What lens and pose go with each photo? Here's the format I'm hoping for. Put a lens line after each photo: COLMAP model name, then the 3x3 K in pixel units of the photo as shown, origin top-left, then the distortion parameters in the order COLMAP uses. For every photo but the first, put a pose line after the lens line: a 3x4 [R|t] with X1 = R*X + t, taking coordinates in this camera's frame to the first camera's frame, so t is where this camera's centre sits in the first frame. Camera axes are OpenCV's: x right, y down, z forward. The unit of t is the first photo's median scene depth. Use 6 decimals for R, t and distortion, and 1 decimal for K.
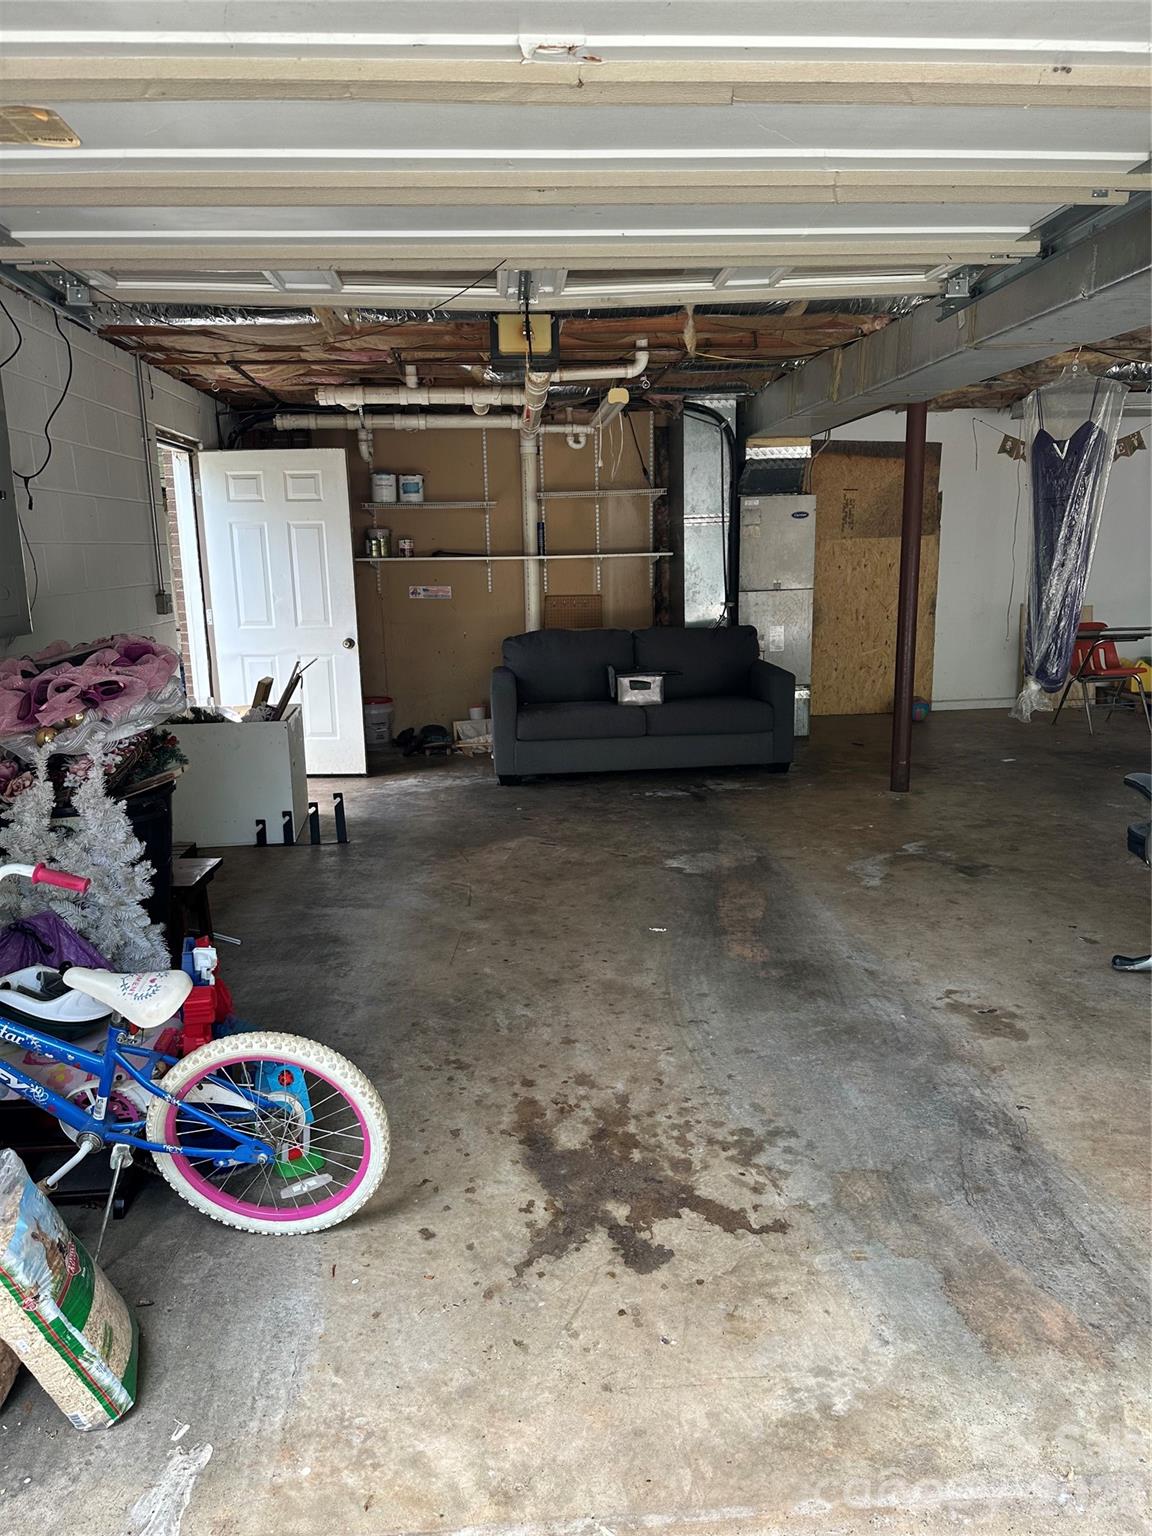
lens RADIAL K [[1096.5, 0, 573.2], [0, 1096.5, 772.0], [0, 0, 1]] dist [0.055087, -0.073211]
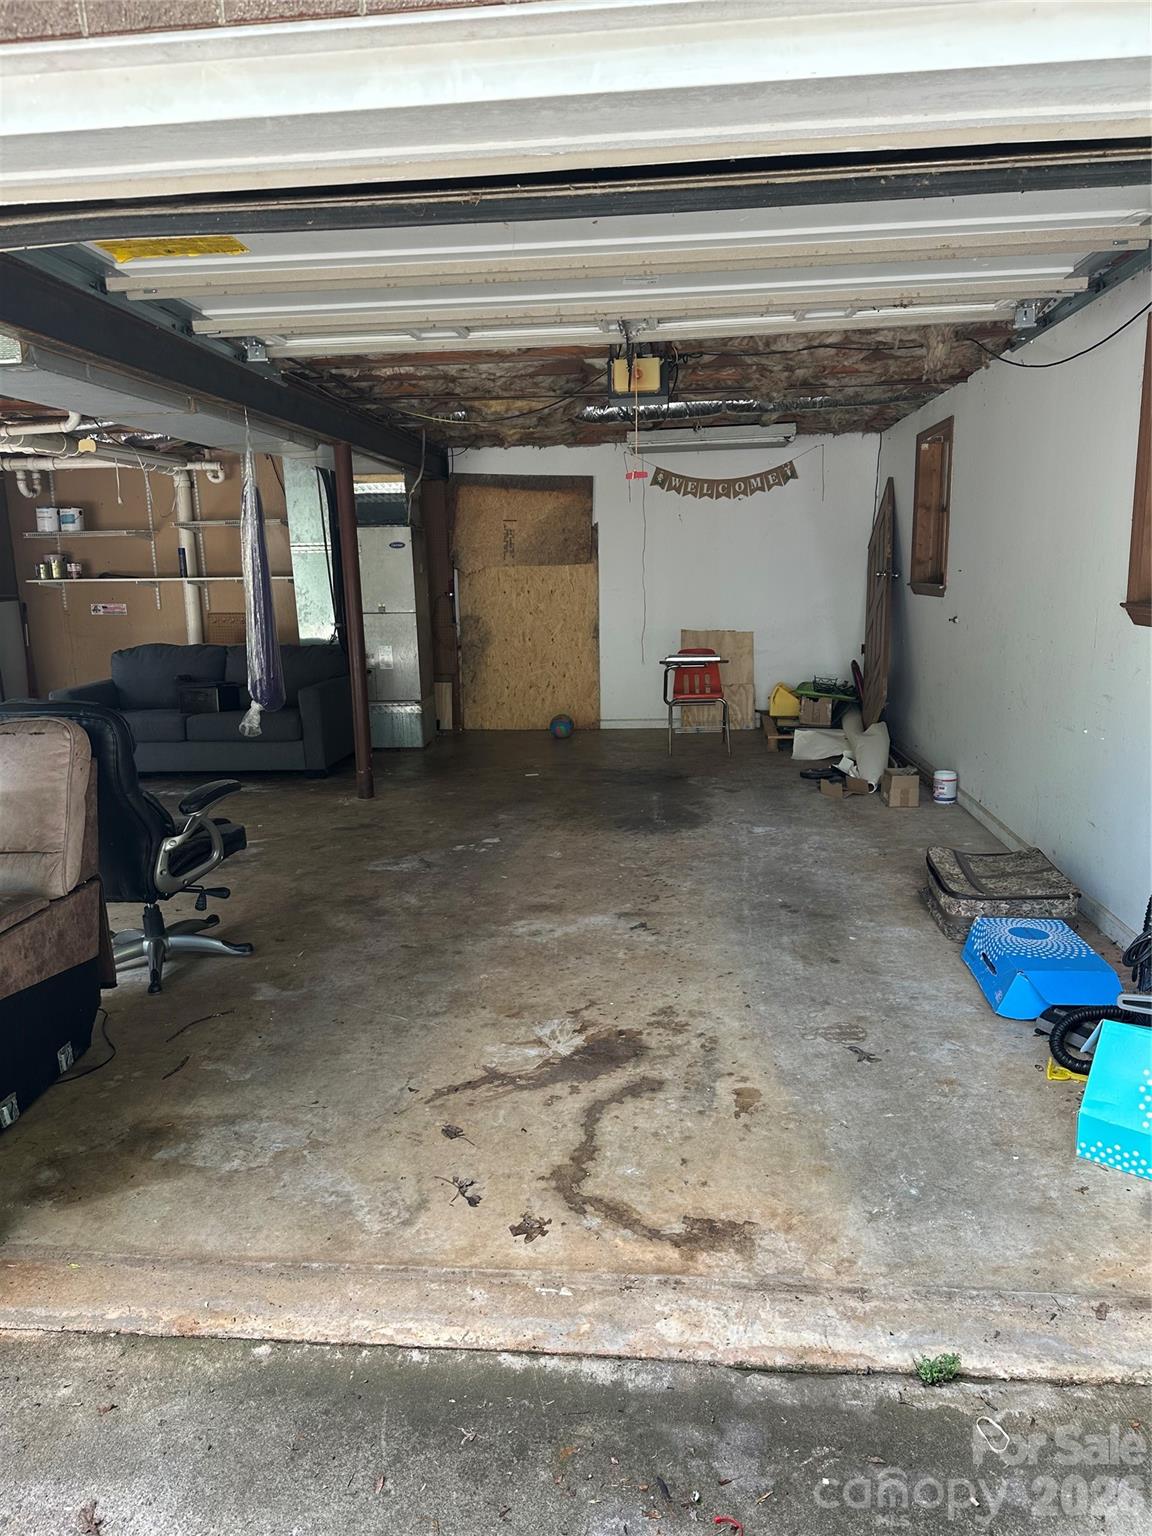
lens RADIAL K [[1057.6, 0, 578.2], [0, 1057.6, 764.7], [0, 0, 1]] dist [0.011368, -0.000472]
pose [[0.983894, 0.039019, -0.174440, 0.568506], [-0.042812, 0.998920, -0.018031, -0.003335], [0.173548, 0.025208, 0.984503, 0.003285]]
